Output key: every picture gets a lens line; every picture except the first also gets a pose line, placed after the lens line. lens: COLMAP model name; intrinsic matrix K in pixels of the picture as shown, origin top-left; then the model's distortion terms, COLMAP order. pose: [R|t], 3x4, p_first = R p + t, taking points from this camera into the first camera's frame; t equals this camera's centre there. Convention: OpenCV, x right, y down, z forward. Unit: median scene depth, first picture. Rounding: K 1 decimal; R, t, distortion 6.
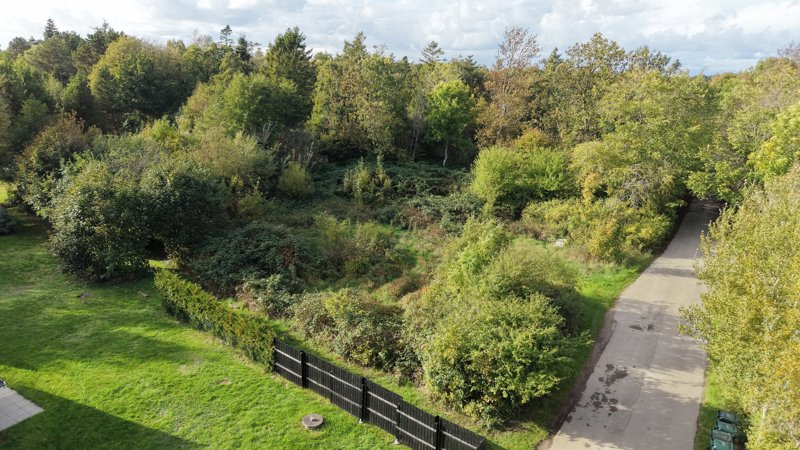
lens RADIAL K [[571.5, 0, 400.0], [0, 571.5, 225.0], [0, 0, 1]] dist [0.004257, -0.000723]
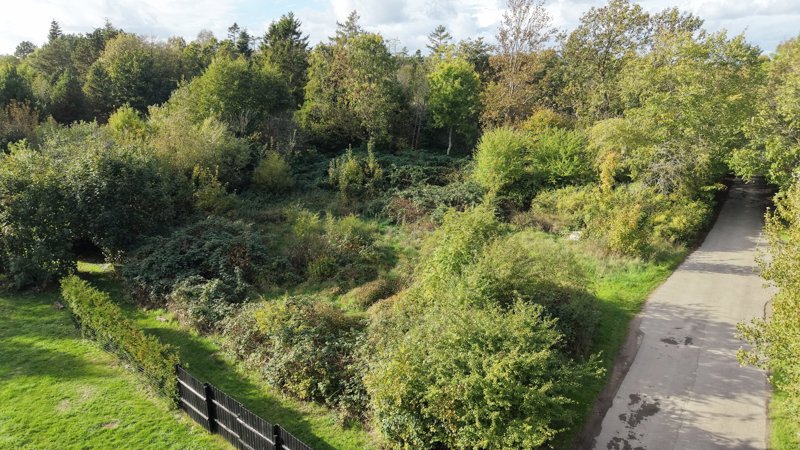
lens RADIAL K [[571.5, 0, 400.0], [0, 571.5, 225.0], [0, 0, 1]] dist [0.004257, -0.000723]
pose [[0.998862, -0.018976, -0.043767, 0.061317], [0.018866, 0.999818, -0.002918, 0.012747], [0.043814, 0.002089, 0.999038, 0.150631]]
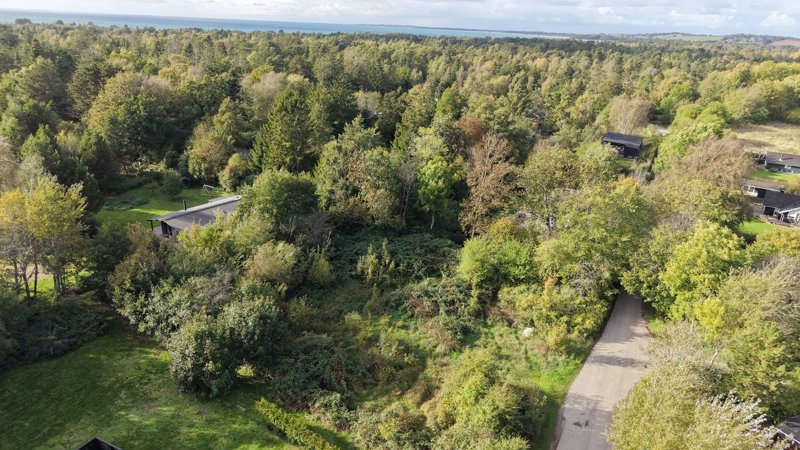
lens RADIAL K [[571.5, 0, 400.0], [0, 571.5, 225.0], [0, 0, 1]] dist [0.004257, -0.000723]
pose [[0.997864, -0.021301, 0.061750, -0.101685], [0.015766, 0.995927, 0.088779, -0.349287], [-0.063390, -0.087616, 0.994135, -0.312422]]
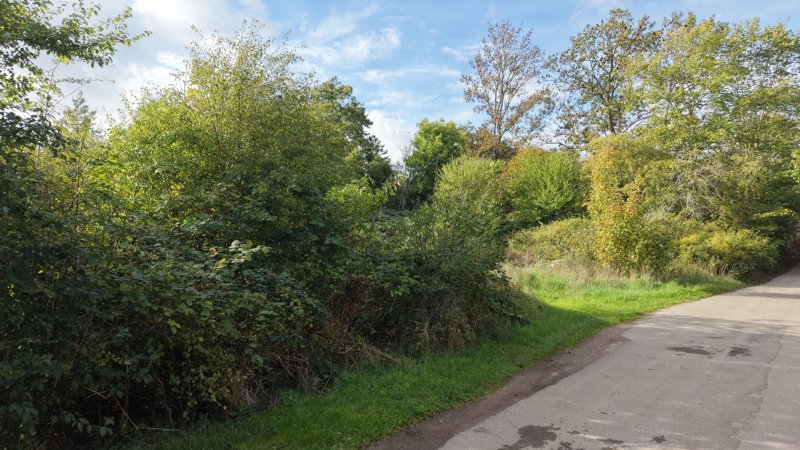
lens RADIAL K [[566.6, 0, 400.1], [0, 566.6, 191.5], [0, 0, 1]] dist [0.001597, 0.000422]
pose [[0.991346, -0.021977, -0.129425, 0.211416], [-0.021364, 0.945736, -0.324234, 0.141721], [0.129528, 0.324193, 0.937081, 0.469617]]
